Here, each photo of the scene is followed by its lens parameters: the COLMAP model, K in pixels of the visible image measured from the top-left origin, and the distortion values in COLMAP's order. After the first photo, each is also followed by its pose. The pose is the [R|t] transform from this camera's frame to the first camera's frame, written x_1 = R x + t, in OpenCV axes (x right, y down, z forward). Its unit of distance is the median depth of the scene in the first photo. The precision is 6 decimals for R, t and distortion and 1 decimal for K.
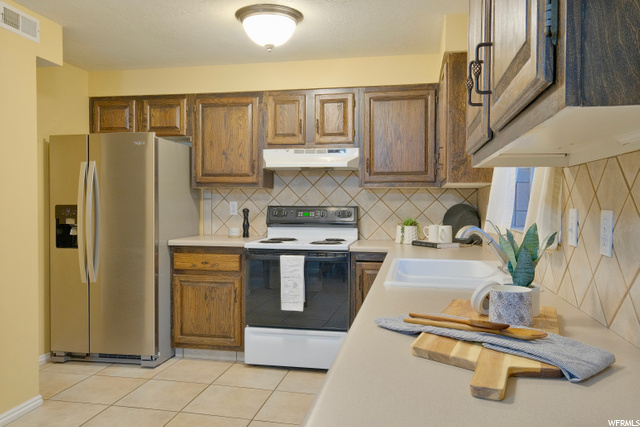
lens RADIAL K [[494.3, 0, 320.5], [0, 494.3, 201.8], [0, 0, 1]] dist [0.004181, 0.001888]
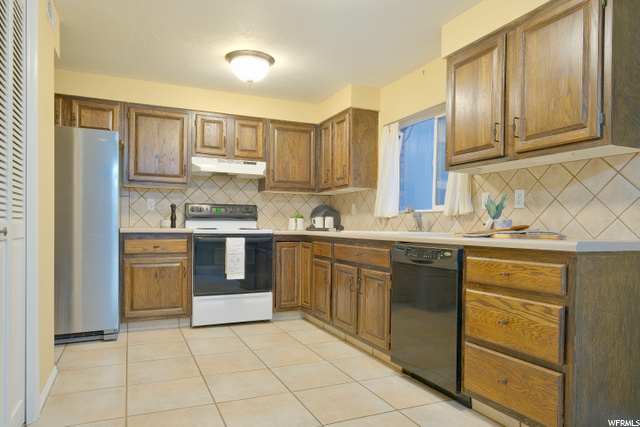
lens RADIAL K [[414.1, 0, 320.0], [0, 414.1, 213.5], [0, 0, 1]] dist [-0.000715, -0.001322]
pose [[0.819448, 0.019785, 0.572812, -0.473568], [-0.007649, 0.999693, -0.023588, 0.062885], [-0.573103, 0.014947, 0.819347, -0.039758]]
